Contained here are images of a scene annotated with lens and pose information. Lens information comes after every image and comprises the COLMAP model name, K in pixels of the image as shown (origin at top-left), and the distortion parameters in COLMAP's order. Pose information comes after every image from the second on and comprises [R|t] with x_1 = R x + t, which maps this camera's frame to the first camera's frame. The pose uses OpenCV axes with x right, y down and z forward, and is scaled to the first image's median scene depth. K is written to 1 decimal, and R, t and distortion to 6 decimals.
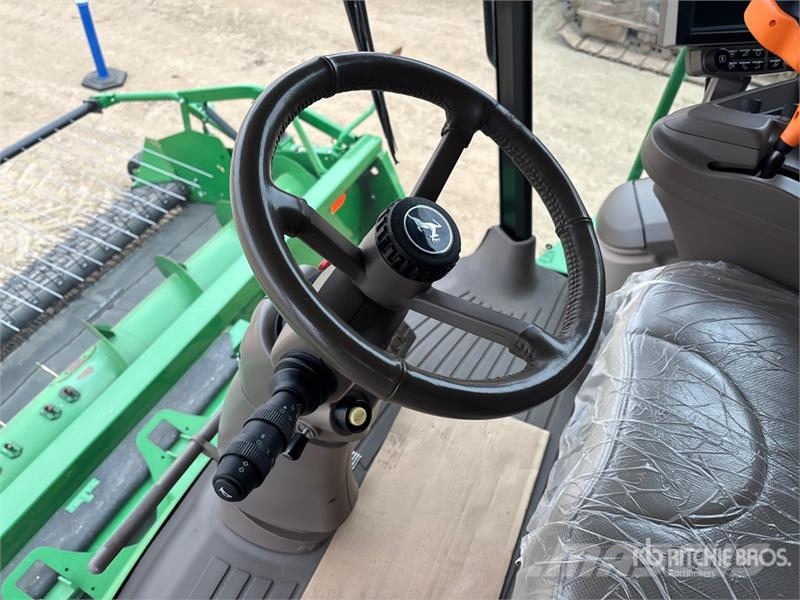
lens RADIAL K [[613.9, 0, 389.1], [0, 613.9, 294.6], [0, 0, 1]] dist [0.012897, 0.000990]
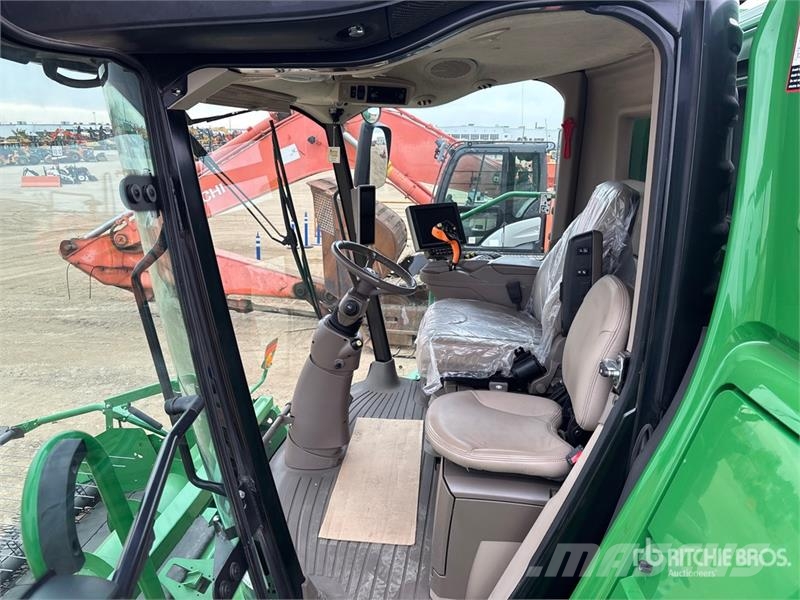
lens RADIAL K [[610.8, 0, 400.0], [0, 610.8, 300.0], [0, 0, 1]] dist [0.021548, -0.005682]
pose [[0.936445, -0.117359, 0.330601, -0.091089], [0.273025, 0.835567, -0.476744, 0.165539], [-0.220289, 0.536707, 0.814505, -0.185029]]
